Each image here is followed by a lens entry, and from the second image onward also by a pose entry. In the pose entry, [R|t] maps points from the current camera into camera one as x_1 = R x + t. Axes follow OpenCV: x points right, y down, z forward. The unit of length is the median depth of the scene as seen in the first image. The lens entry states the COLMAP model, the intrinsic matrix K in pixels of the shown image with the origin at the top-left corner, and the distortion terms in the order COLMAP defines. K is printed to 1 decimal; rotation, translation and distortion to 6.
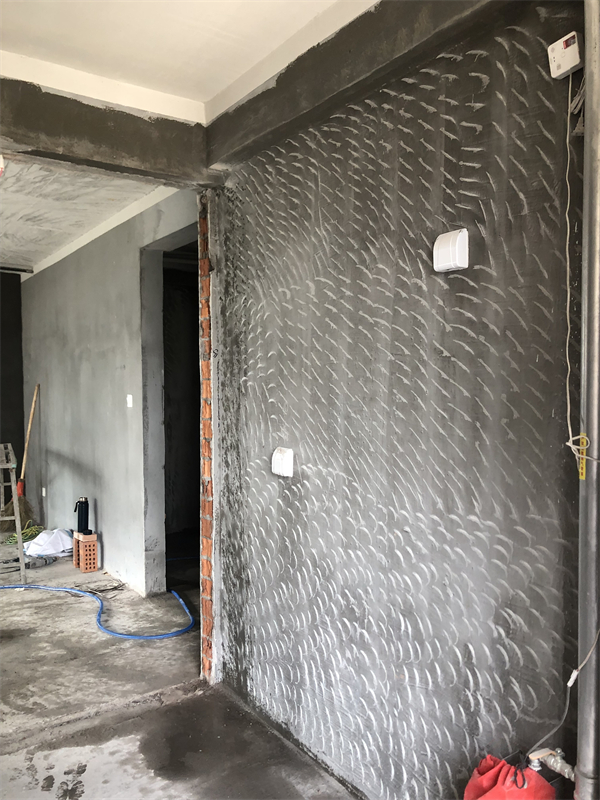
lens RADIAL K [[652.4, 0, 299.1], [0, 652.4, 400.0], [0, 0, 1]] dist [-0.004538, 0.006220]
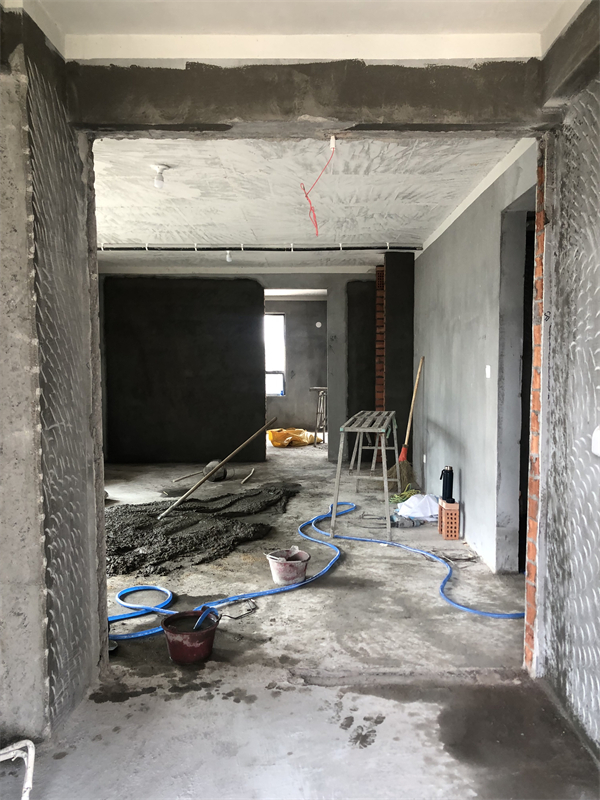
lens RADIAL K [[652.4, 0, 299.6], [0, 652.4, 401.5], [0, 0, 1]] dist [-0.004538, 0.006220]
pose [[0.823684, 0.038677, -0.565728, 0.102528], [-0.015092, 0.998813, 0.046312, 0.008797], [0.566848, -0.029609, 0.823290, 0.065919]]
